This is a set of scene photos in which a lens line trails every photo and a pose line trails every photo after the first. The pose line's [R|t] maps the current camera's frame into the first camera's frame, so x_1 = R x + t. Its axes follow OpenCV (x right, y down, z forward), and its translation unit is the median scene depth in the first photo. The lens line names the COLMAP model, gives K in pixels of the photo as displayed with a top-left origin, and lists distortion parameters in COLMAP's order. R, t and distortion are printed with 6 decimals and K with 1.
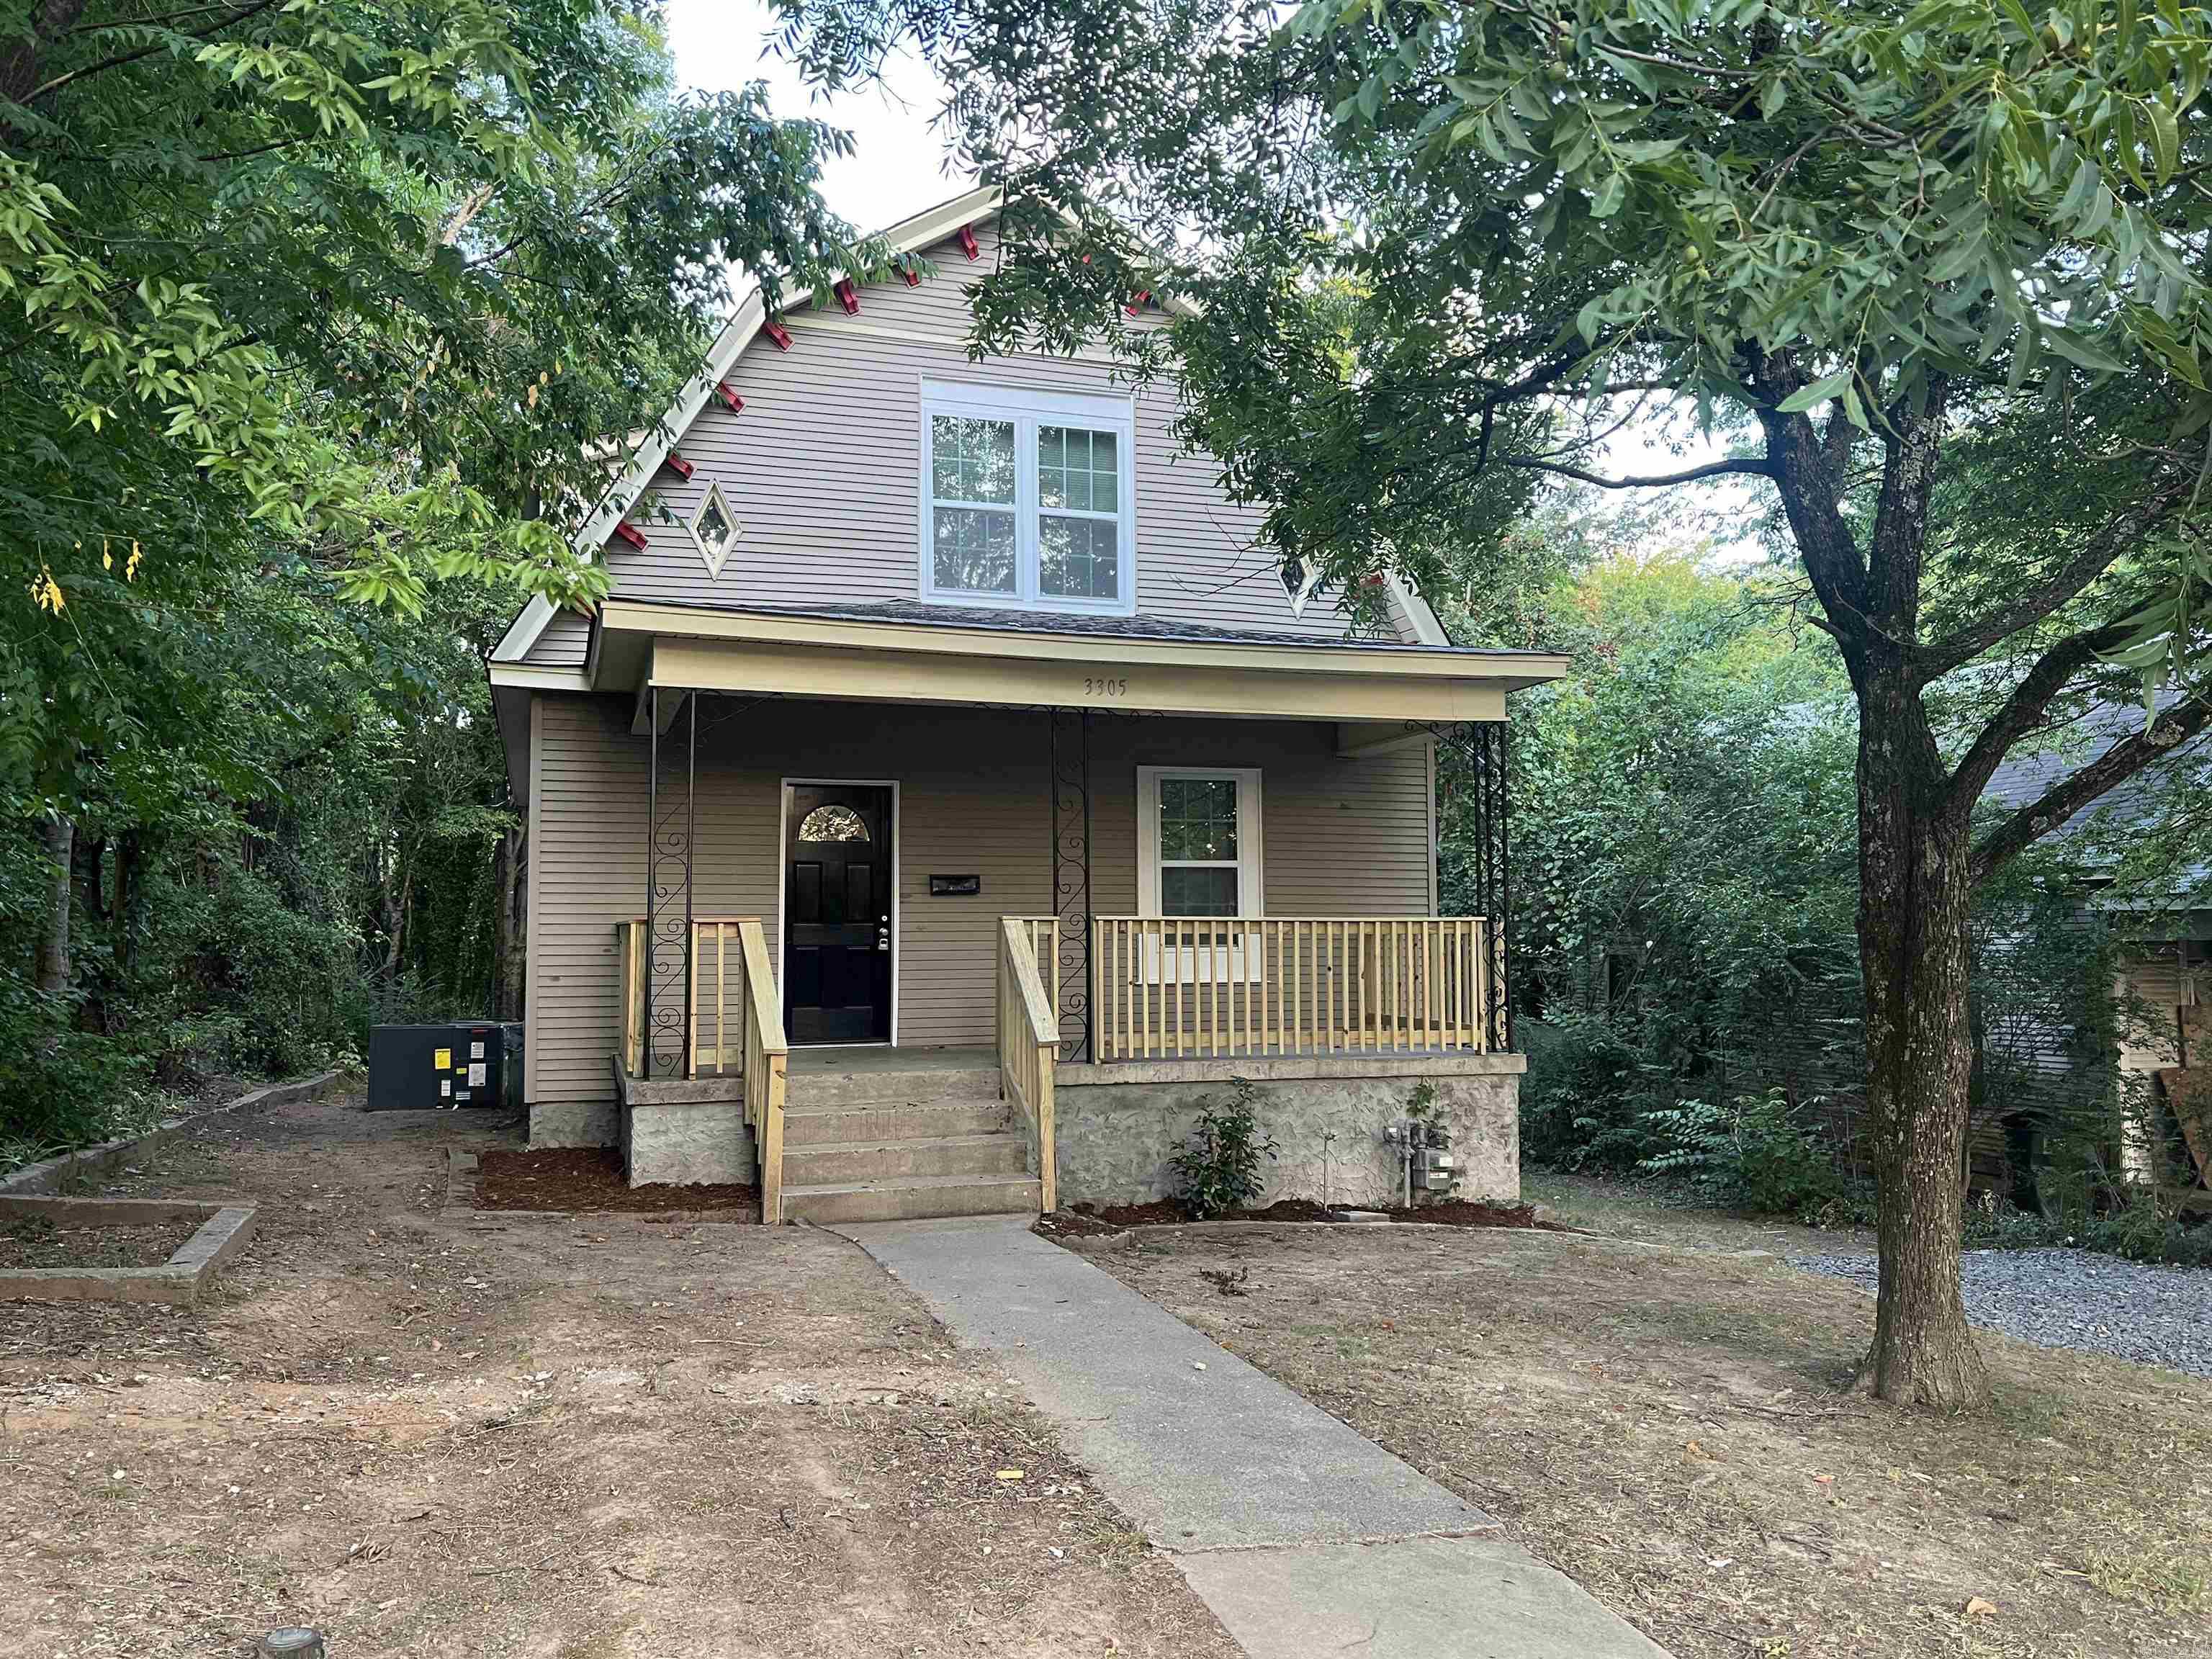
lens RADIAL K [[1655.2, 0, 1096.9], [0, 1655.2, 825.6], [0, 0, 1]] dist [0.061916, -0.072424]
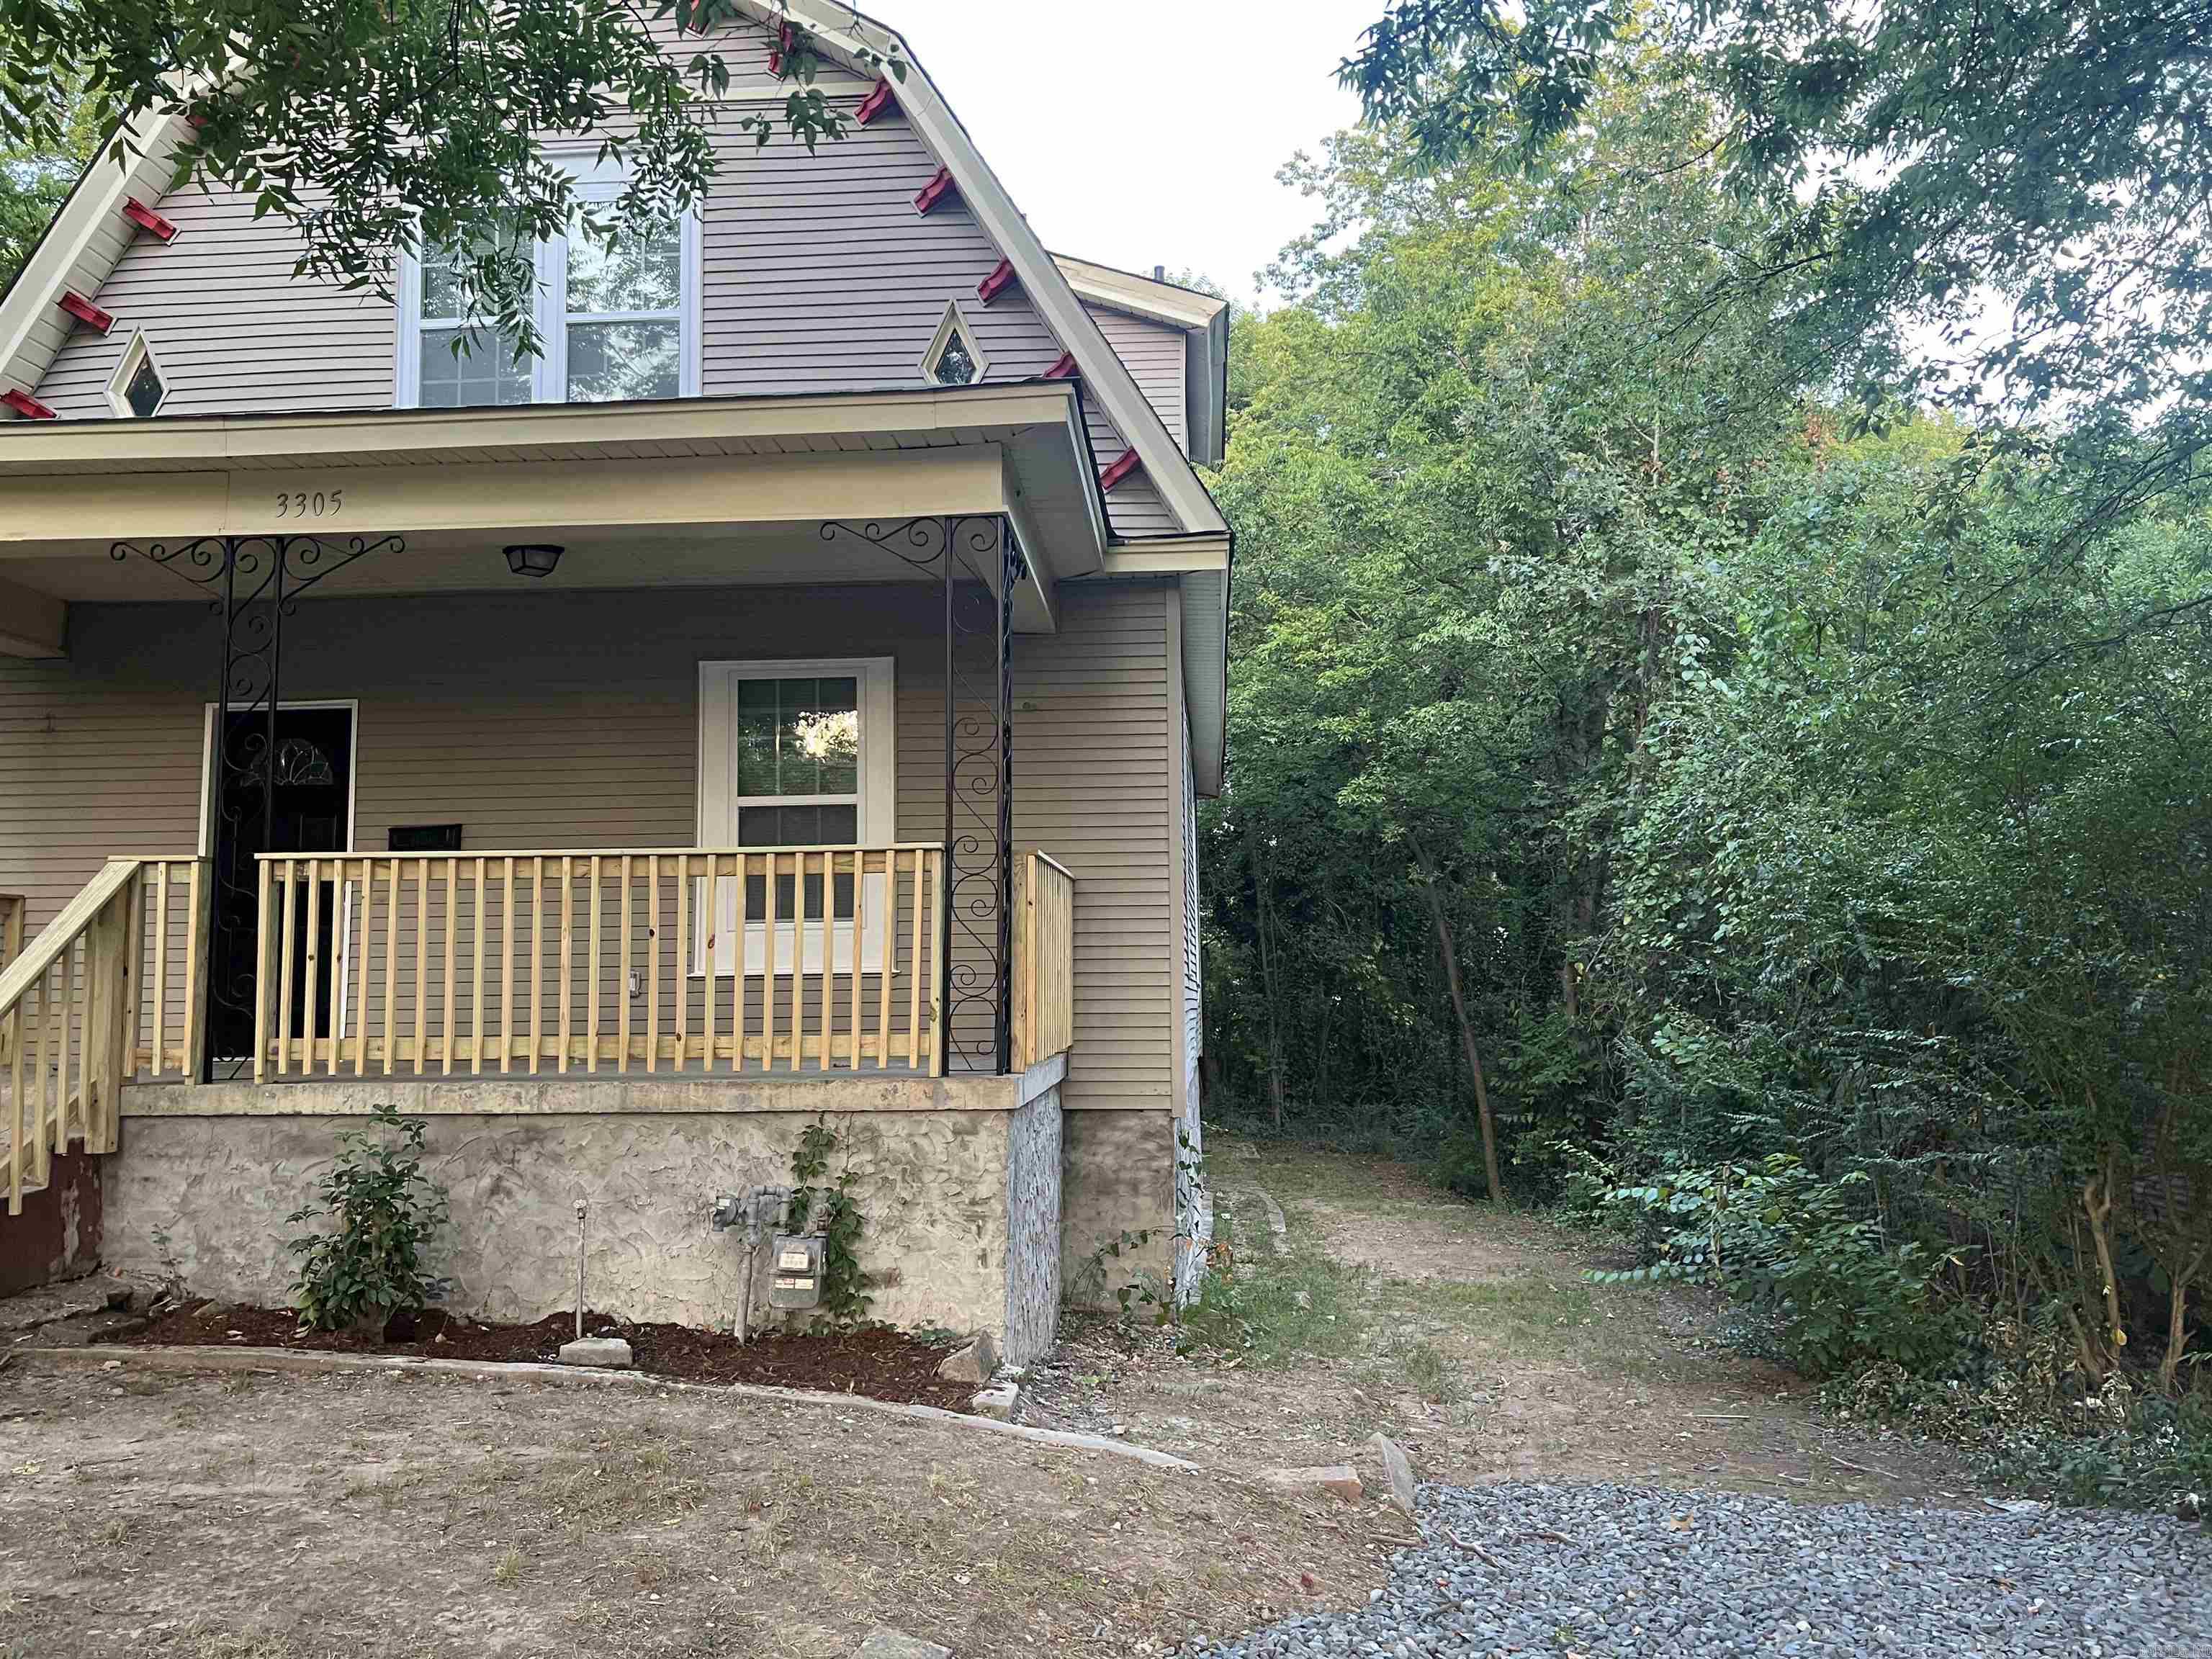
lens RADIAL K [[1655.2, 0, 1096.9], [0, 1655.2, 825.6], [0, 0, 1]] dist [0.061916, -0.072424]
pose [[0.927613, -0.043661, -0.370981, 0.510571], [0.033852, 0.998885, -0.032914, 0.071353], [0.372005, 0.017973, 0.928057, 0.483791]]
